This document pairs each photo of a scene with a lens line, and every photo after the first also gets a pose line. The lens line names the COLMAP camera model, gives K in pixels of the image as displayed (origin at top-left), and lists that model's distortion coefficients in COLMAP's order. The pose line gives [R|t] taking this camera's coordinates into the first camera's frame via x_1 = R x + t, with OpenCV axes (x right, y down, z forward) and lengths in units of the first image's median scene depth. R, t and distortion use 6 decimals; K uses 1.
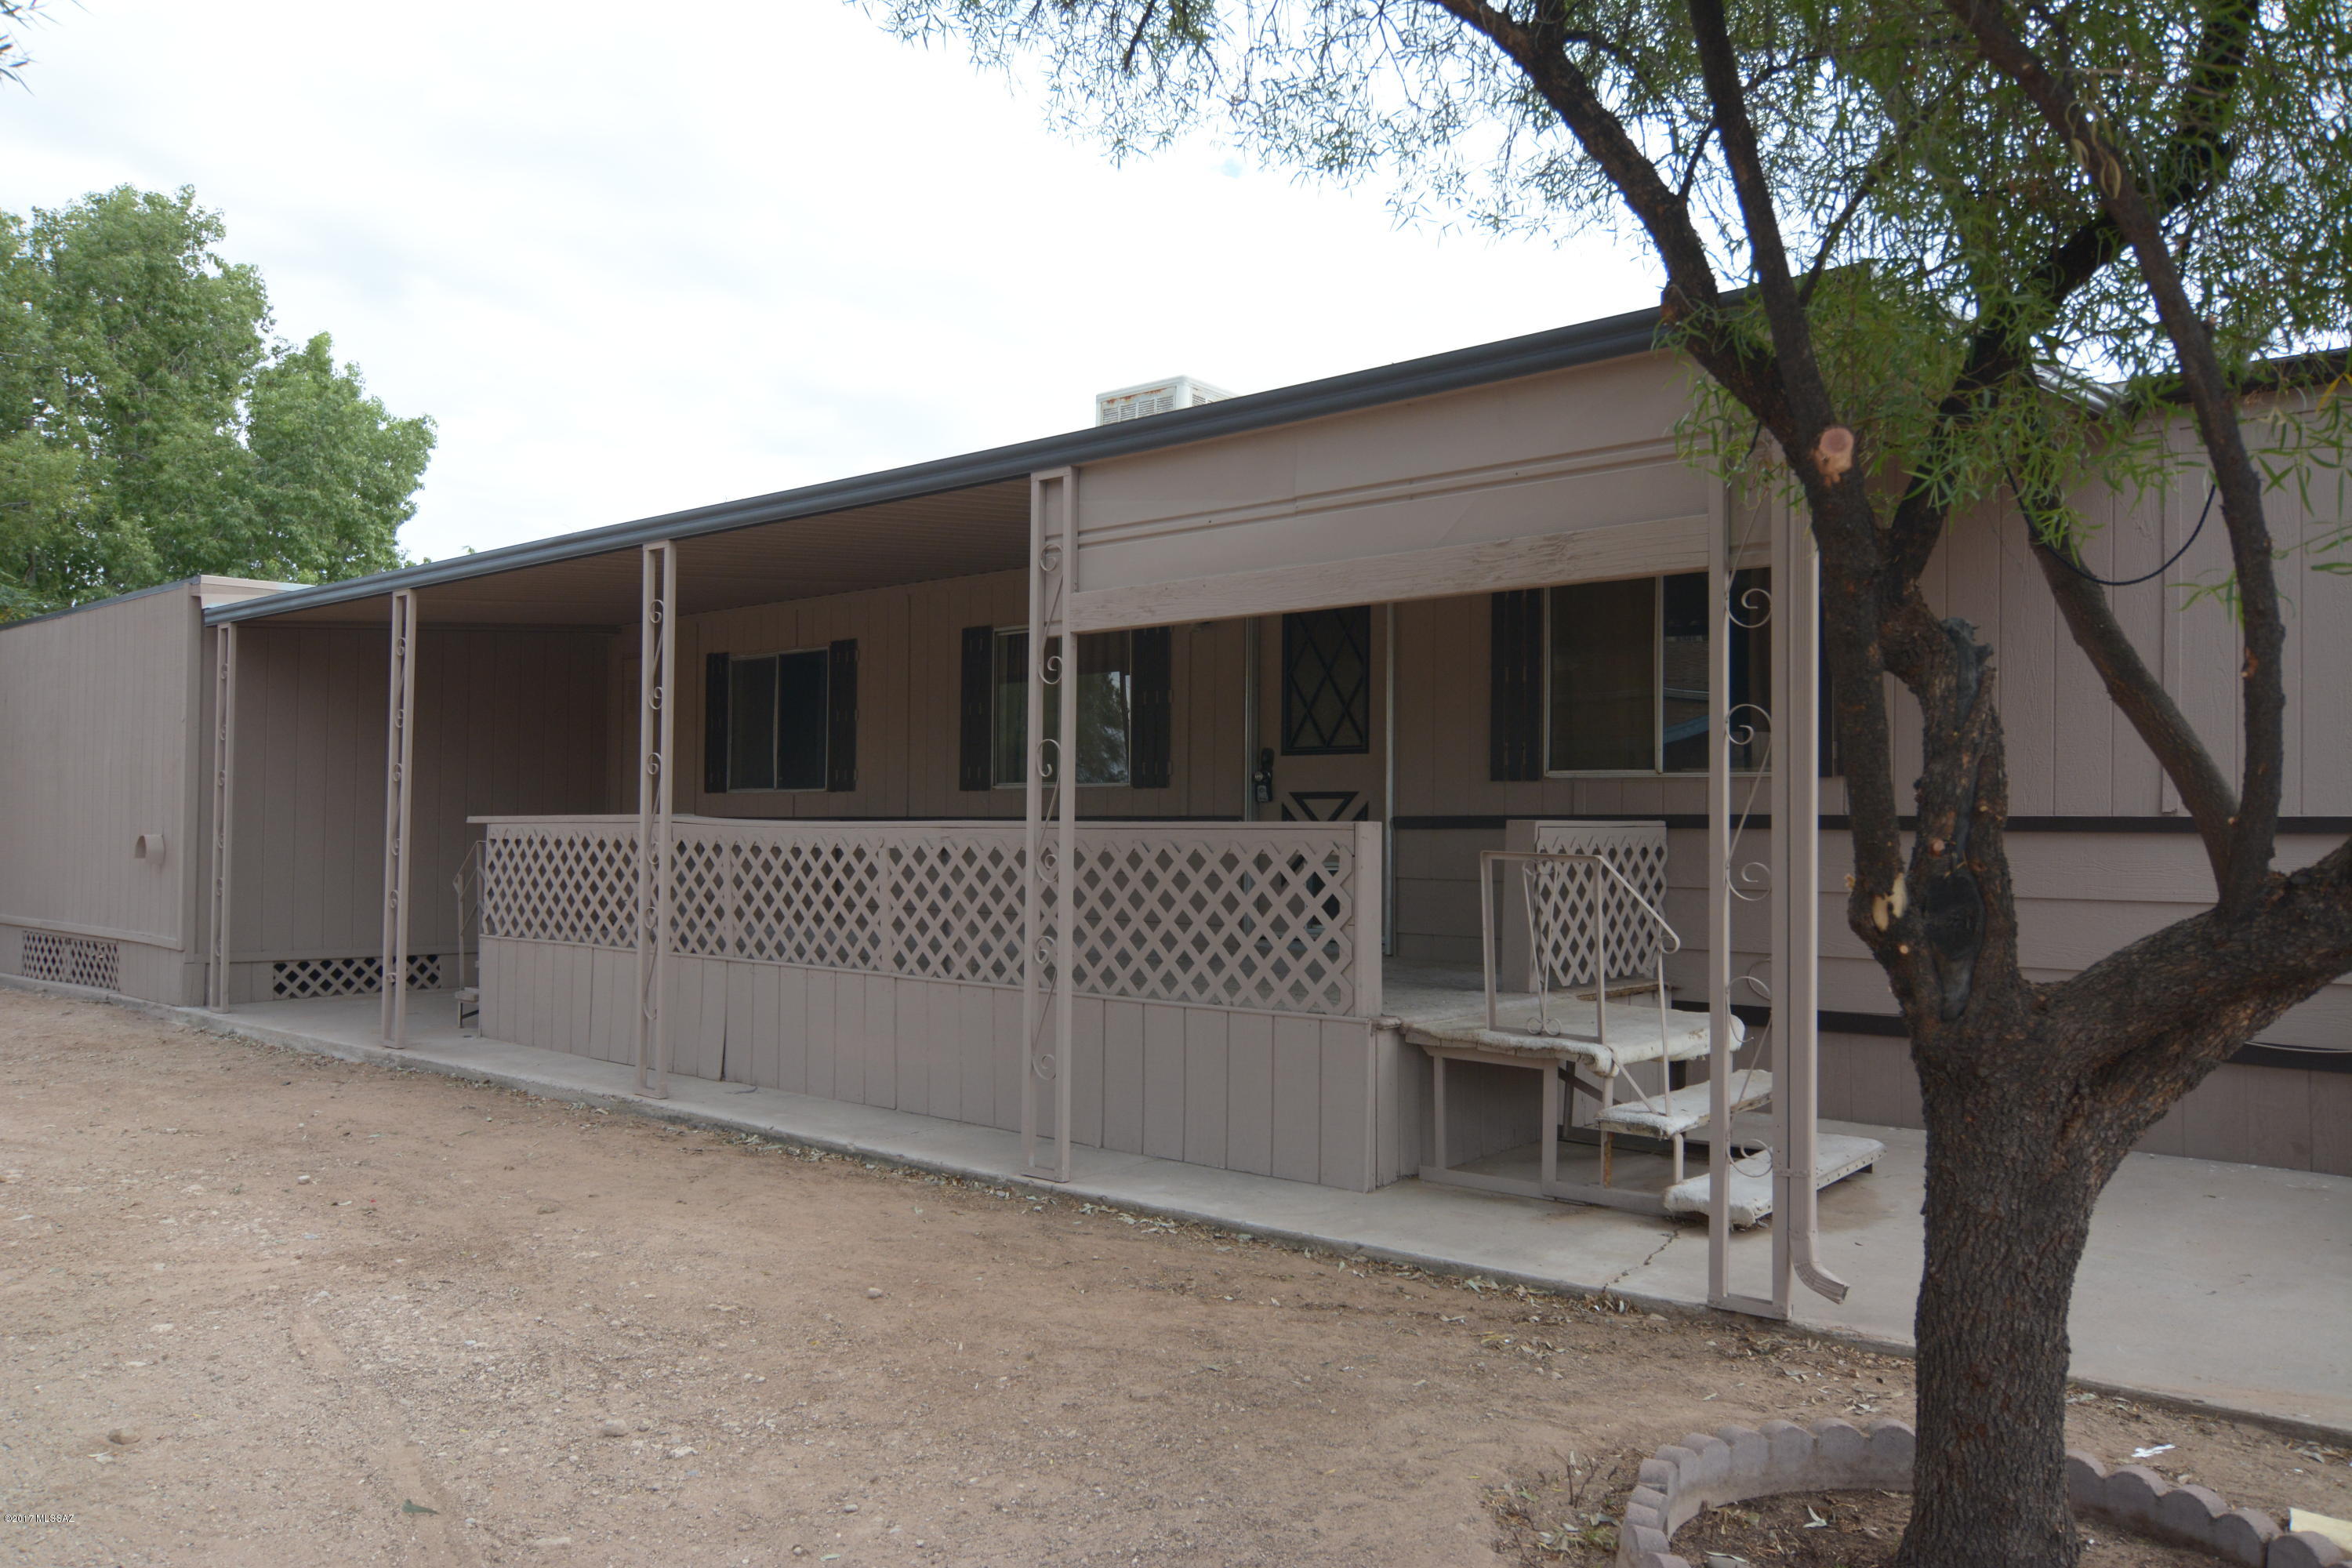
lens RADIAL K [[1669.9, 0, 1179.7], [0, 1669.9, 783.9], [0, 0, 1]] dist [-0.007207, -0.003867]
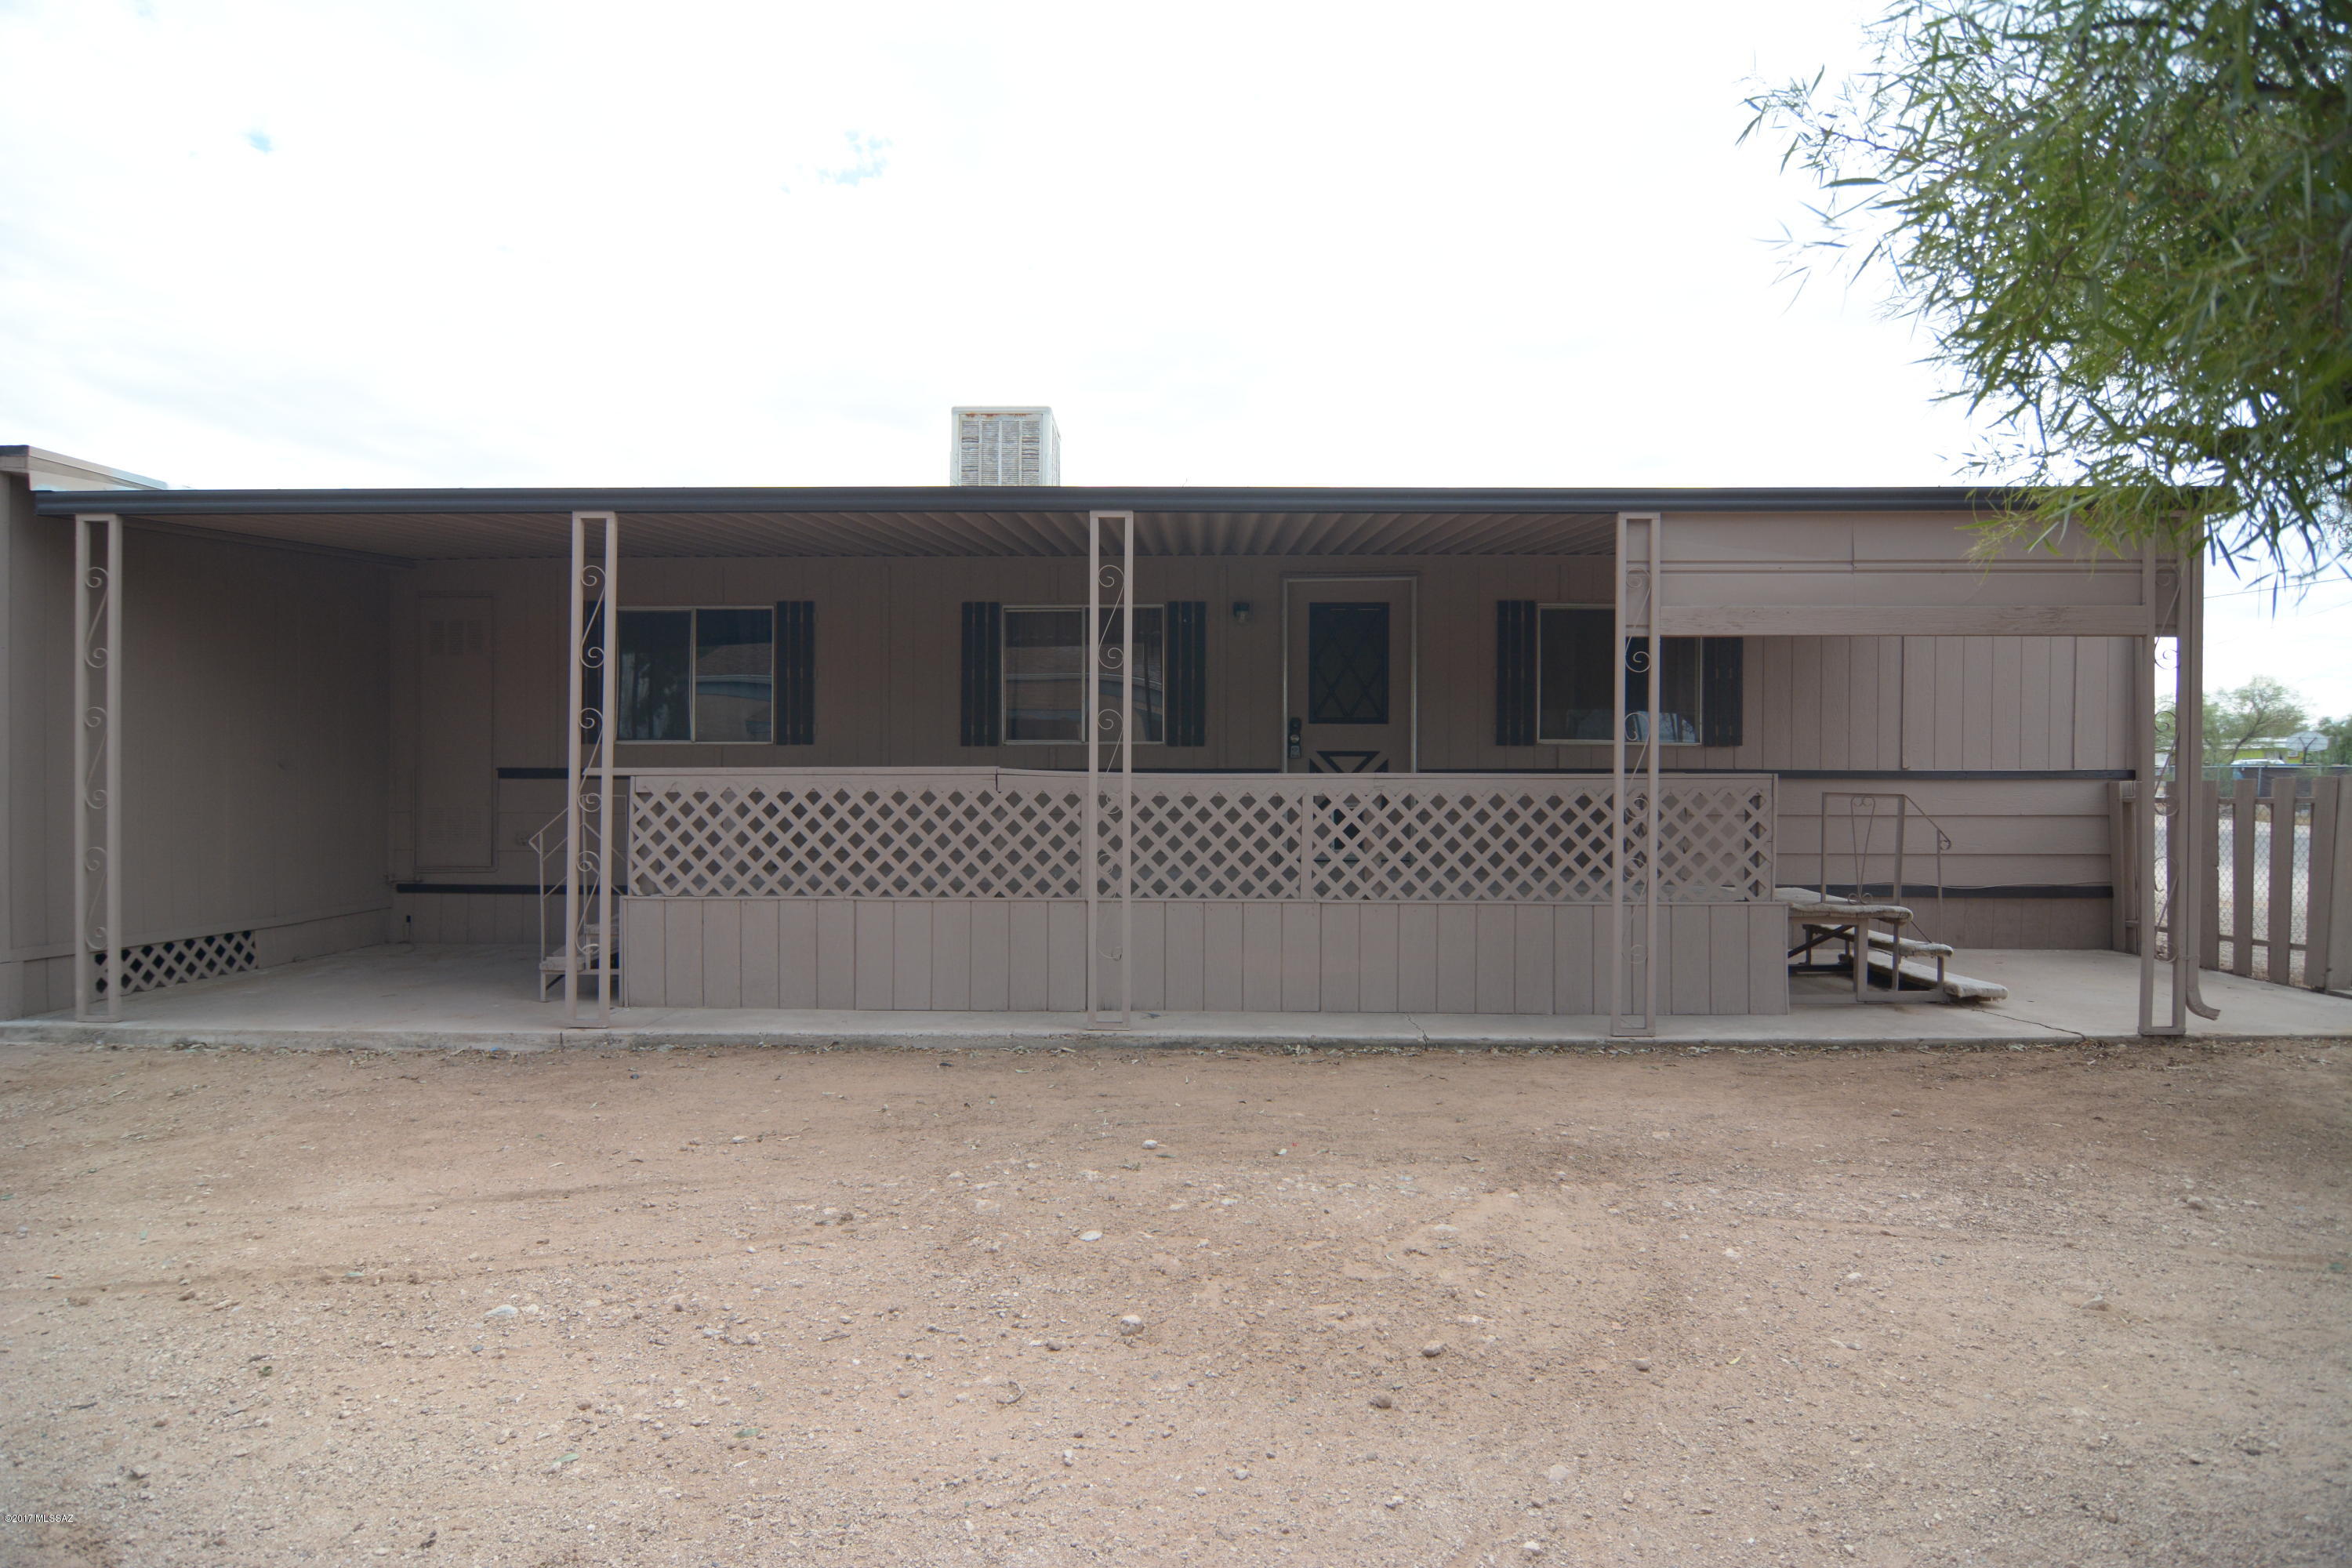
lens RADIAL K [[1259.9, 0, 1171.1], [0, 1259.9, 786.8], [0, 0, 1]] dist [-0.020753, -0.001294]
pose [[0.778069, -0.008073, 0.628126, -0.764949], [-0.014005, 0.999446, 0.030193, 0.005645], [-0.628022, -0.032289, 0.777525, 0.336982]]
